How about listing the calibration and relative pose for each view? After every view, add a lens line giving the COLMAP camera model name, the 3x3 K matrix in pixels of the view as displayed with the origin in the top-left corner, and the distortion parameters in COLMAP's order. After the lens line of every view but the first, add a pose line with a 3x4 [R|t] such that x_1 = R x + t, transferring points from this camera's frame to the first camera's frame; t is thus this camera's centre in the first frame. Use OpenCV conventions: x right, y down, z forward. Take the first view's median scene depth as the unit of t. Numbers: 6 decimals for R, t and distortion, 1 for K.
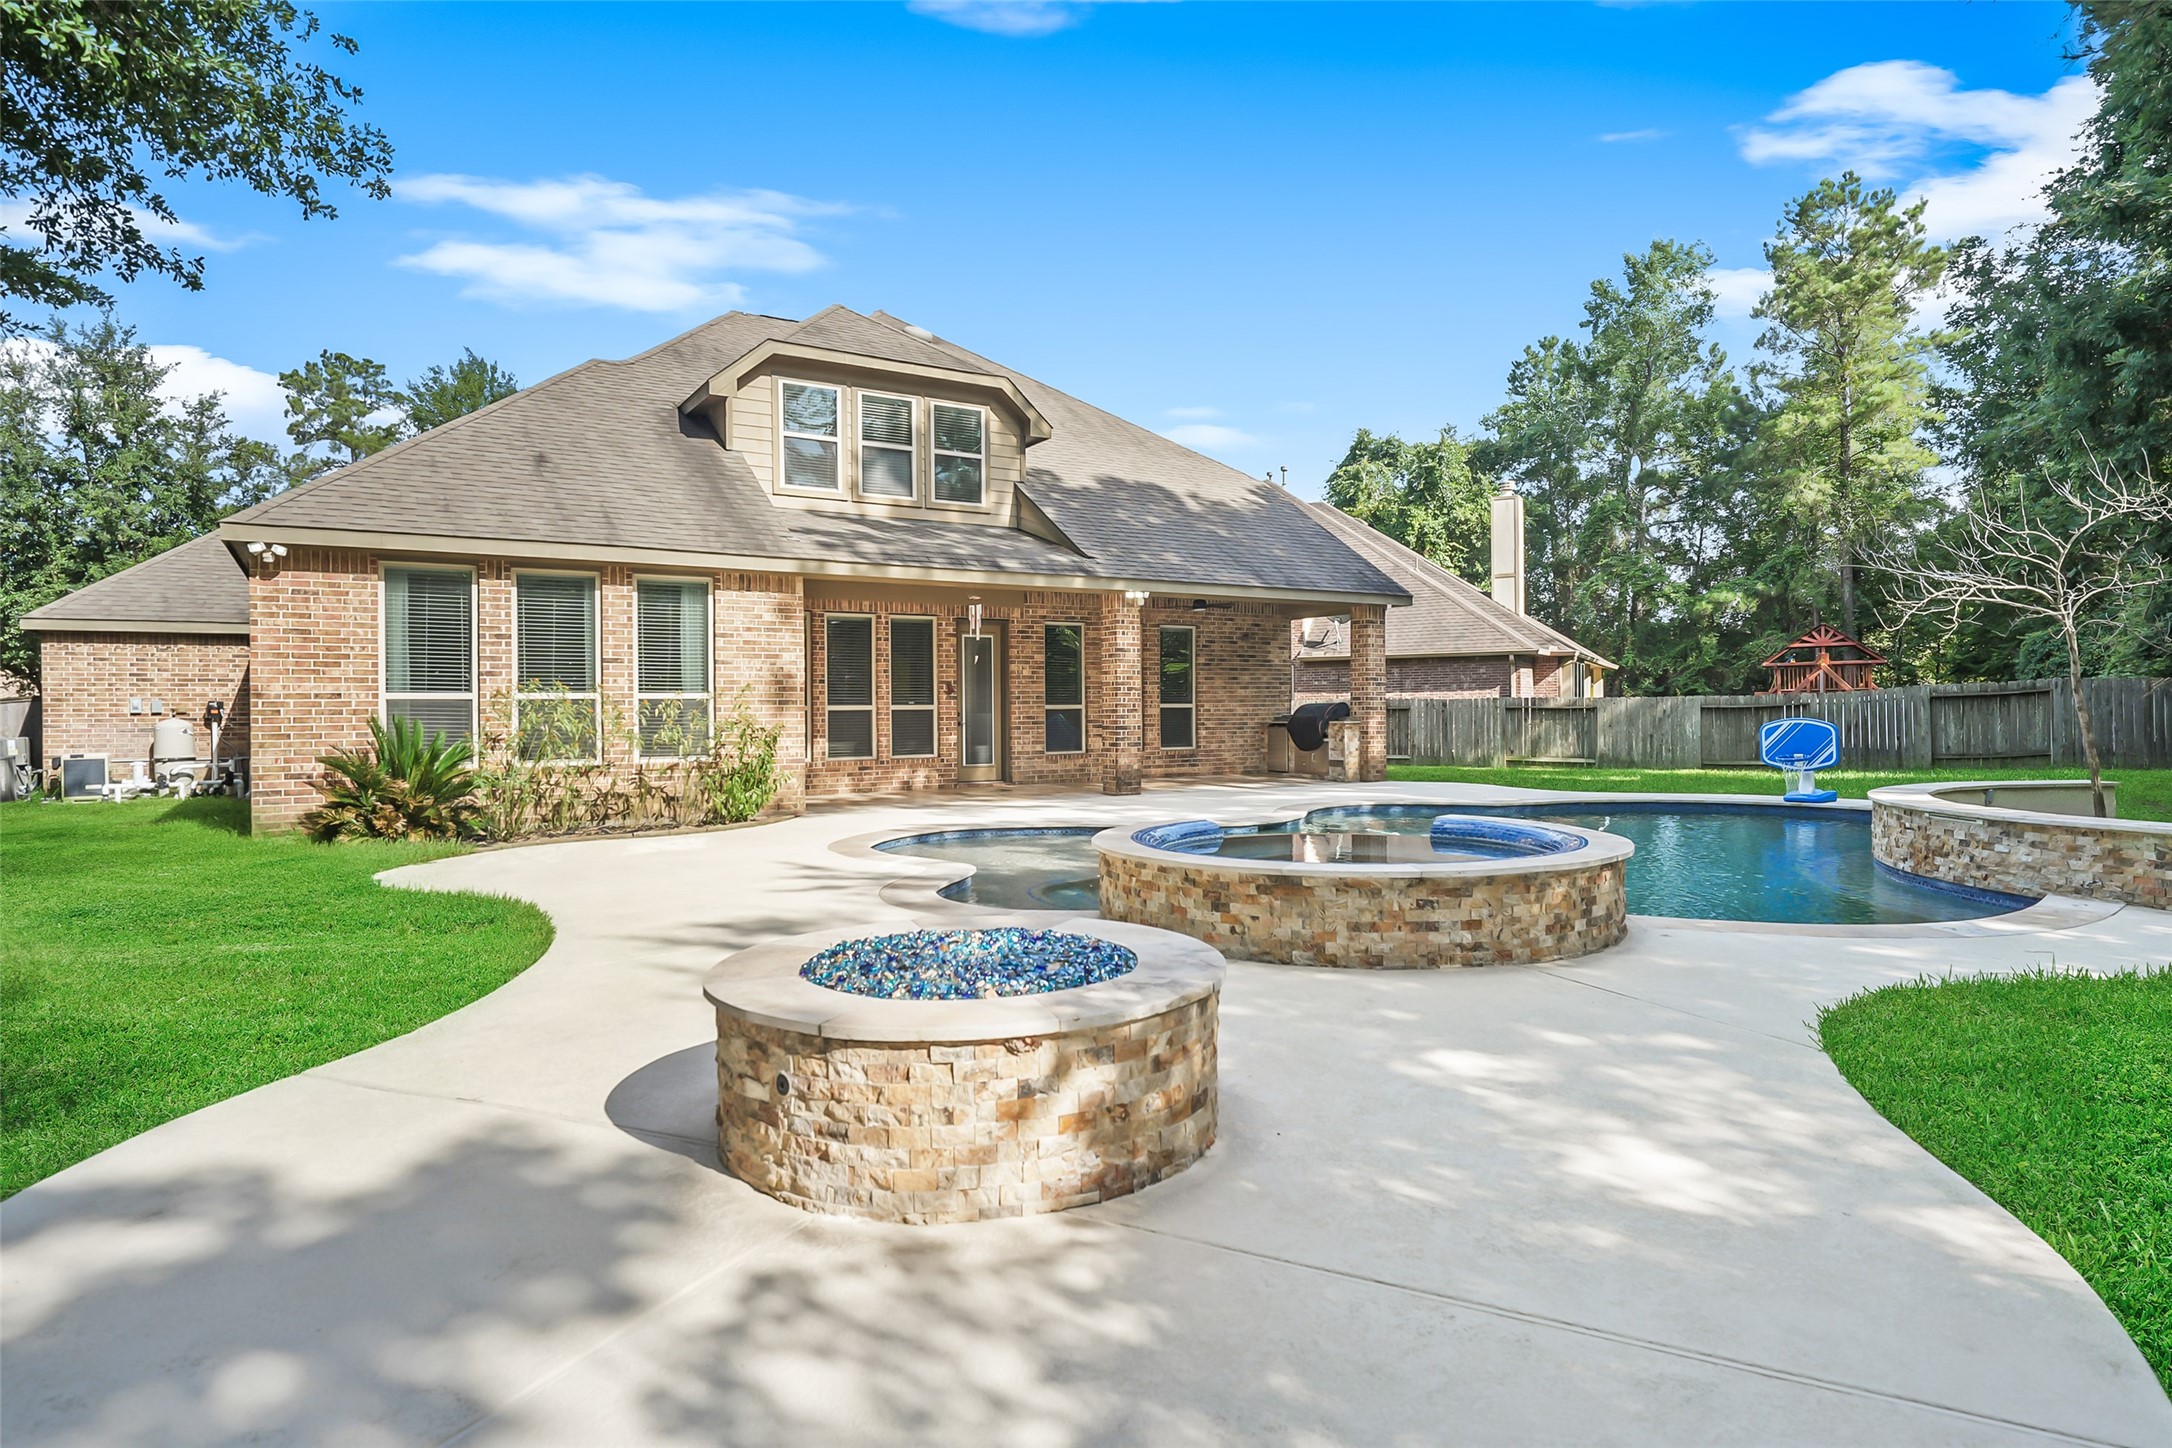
lens RADIAL K [[1123.8, 0, 1071.0], [0, 1123.8, 731.6], [0, 0, 1]] dist [0.013958, -0.003984]
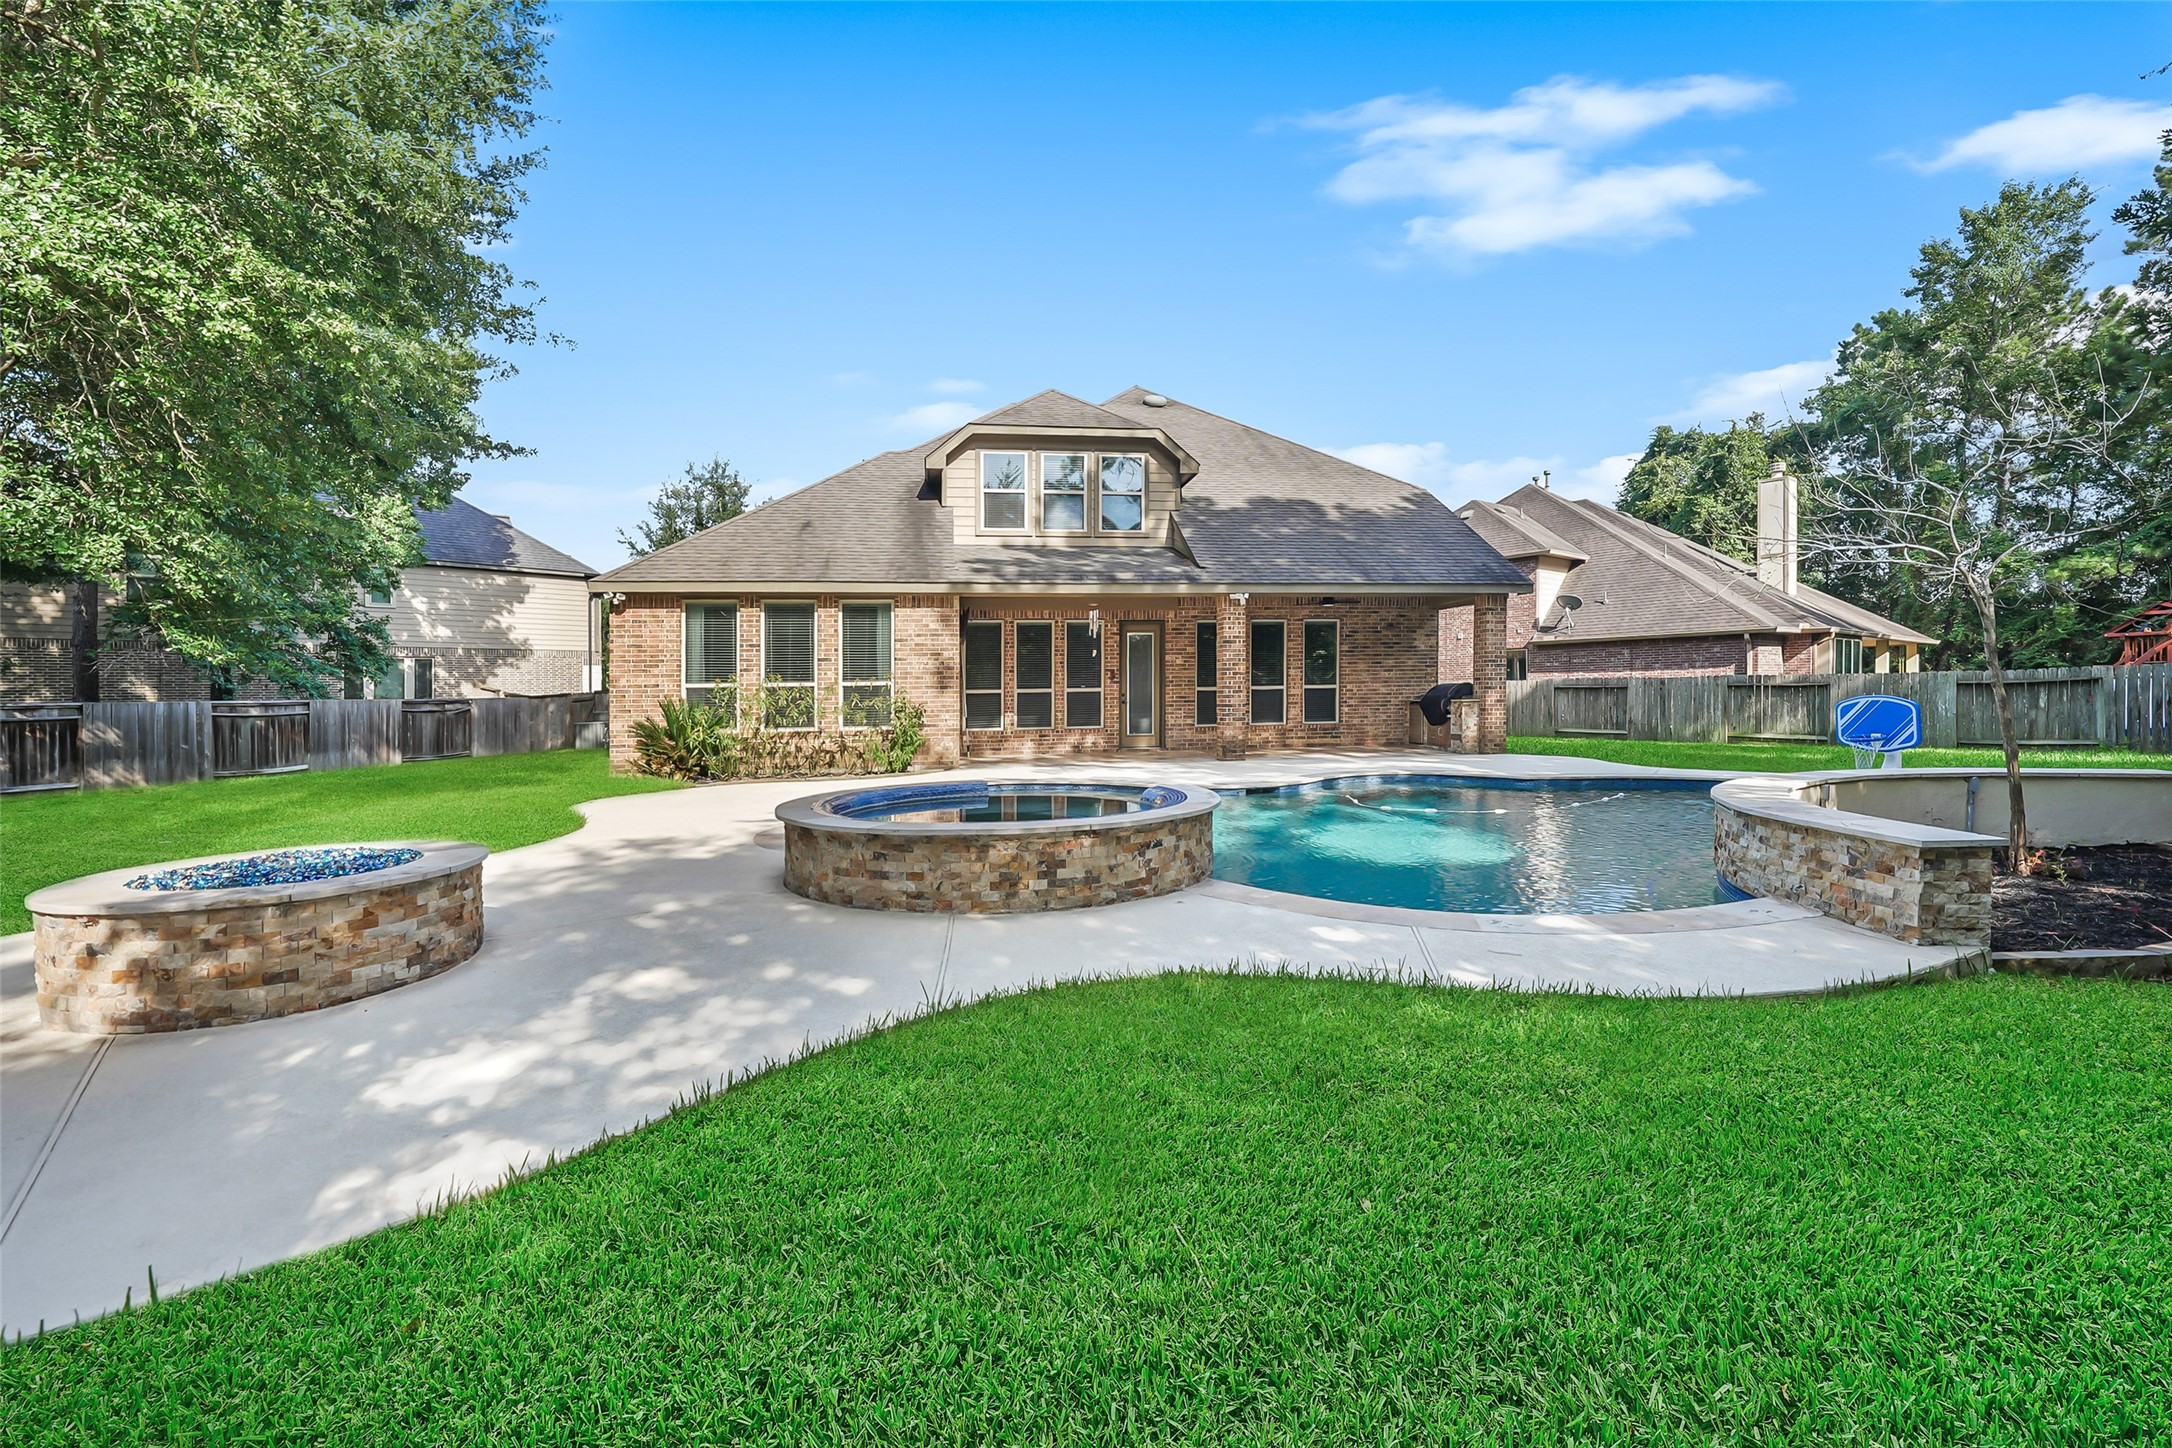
lens RADIAL K [[870.3, 0, 1098.7], [0, 870.3, 715.3], [0, 0, 1]] dist [-0.000711, 0.001091]
pose [[0.922766, 0.004915, -0.385330, 0.253933], [-0.000948, 0.999945, 0.010485, -0.002207], [0.385360, -0.009310, 0.922719, 0.066098]]
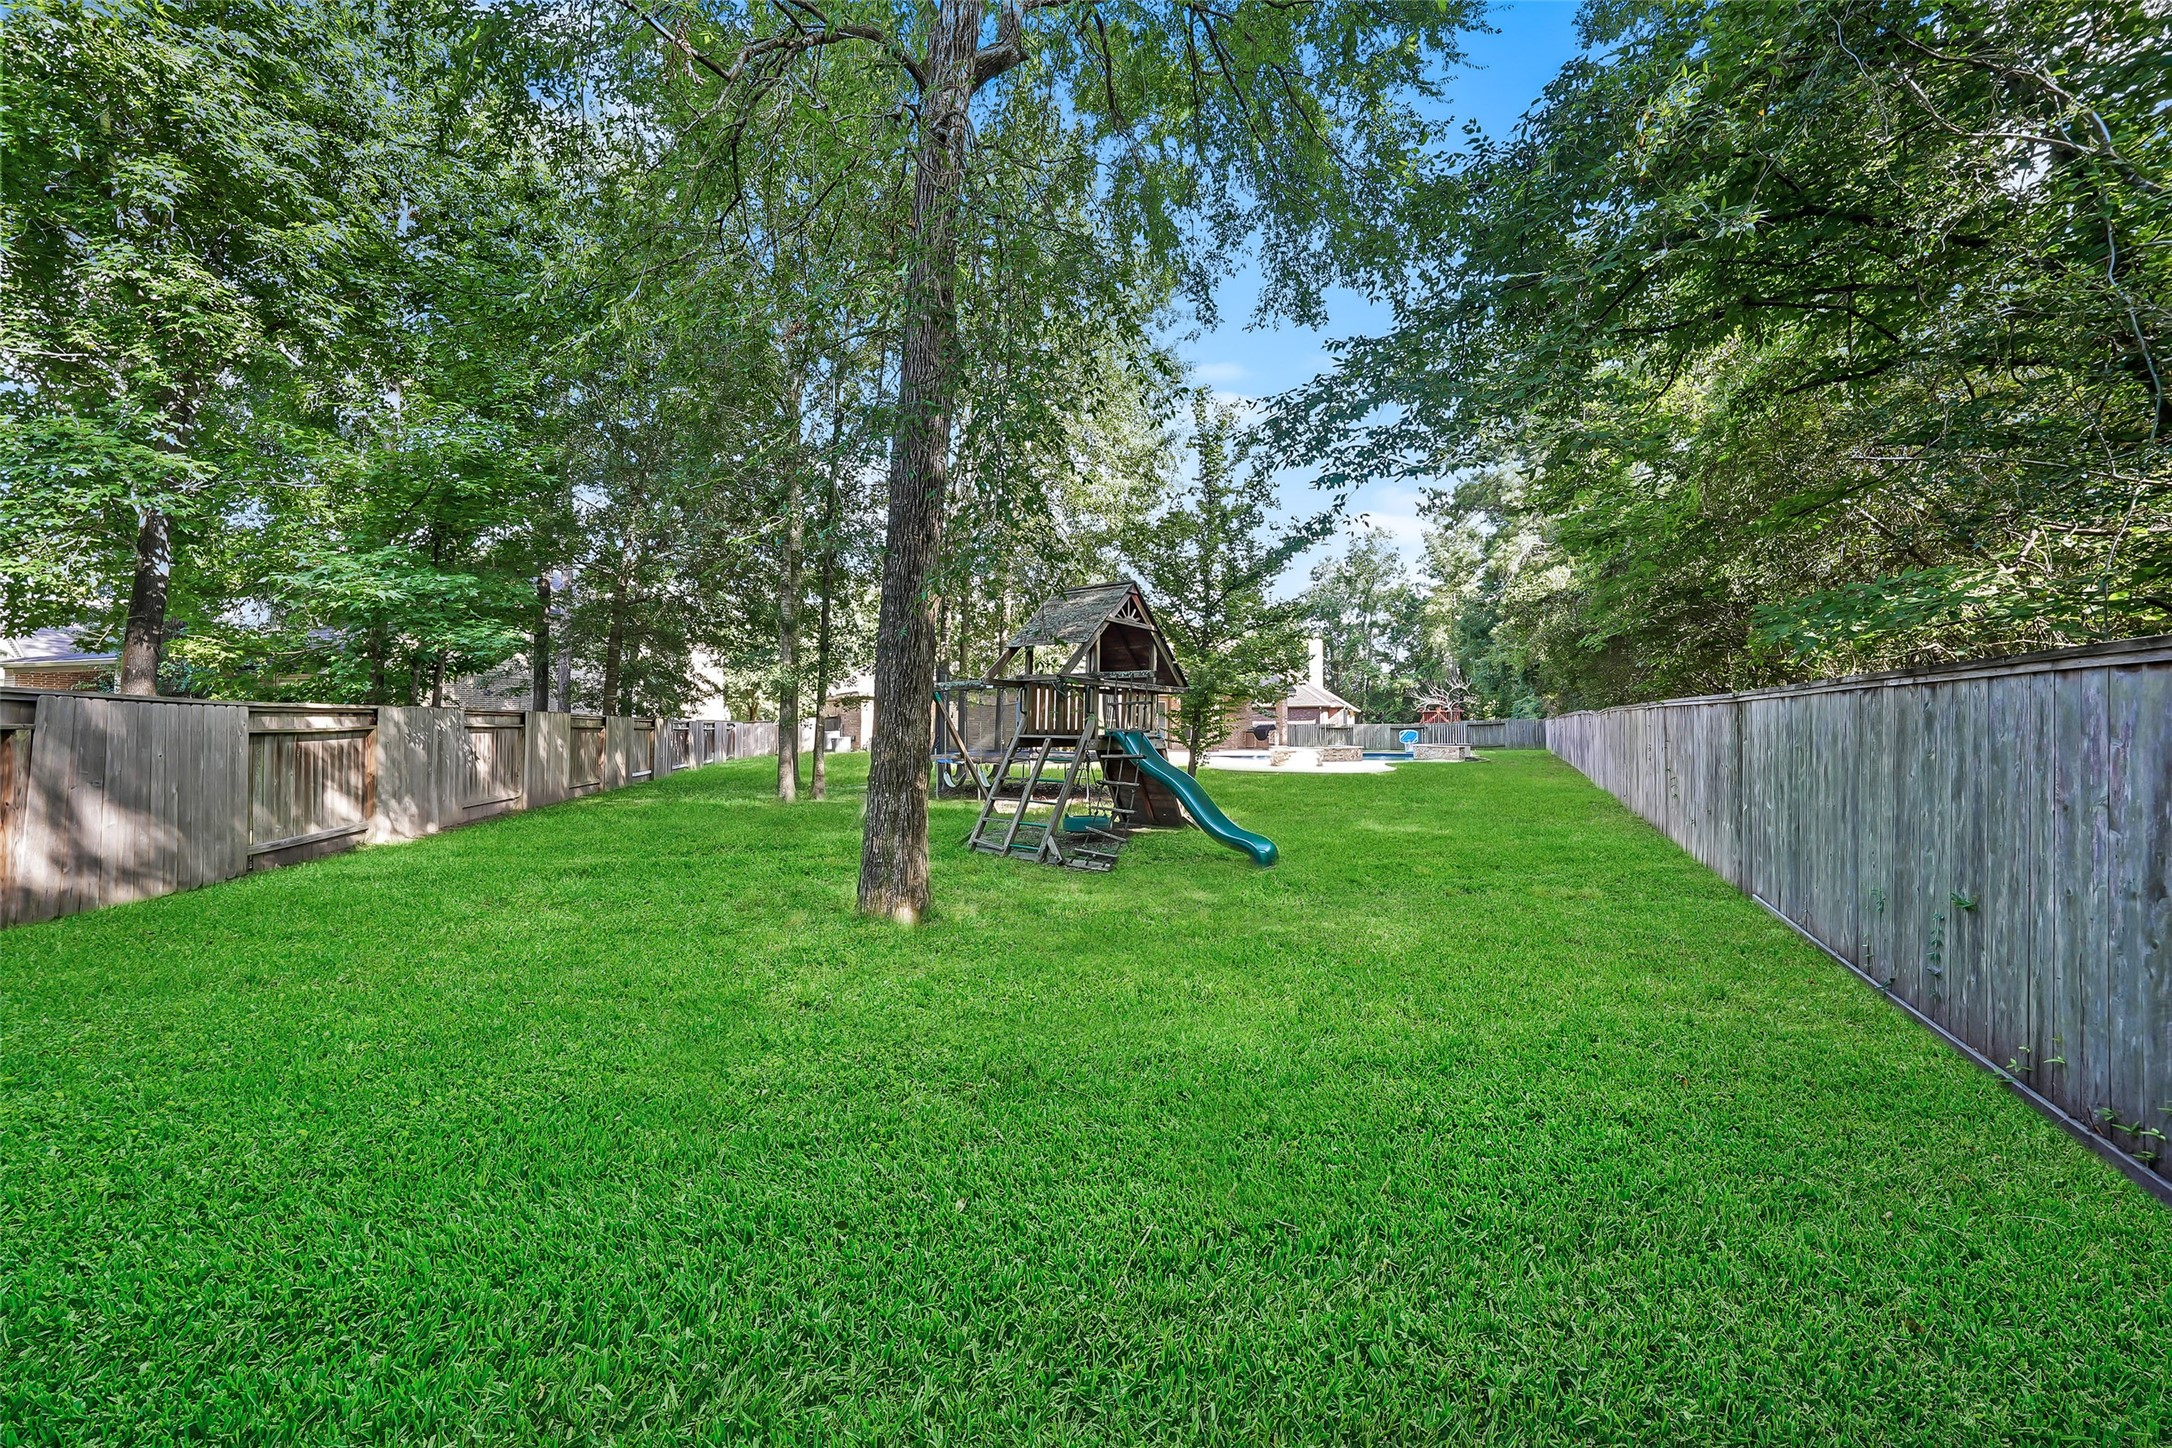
lens RADIAL K [[756.6, 0, 1071.4], [0, 756.6, 735.3], [0, 0, 1]] dist [-0.011608, 0.002806]
pose [[0.996011, 0.011248, 0.088513, -0.503956], [-0.010131, 0.999863, -0.013058, 0.038452], [-0.088648, 0.012109, 0.995989, -1.021683]]
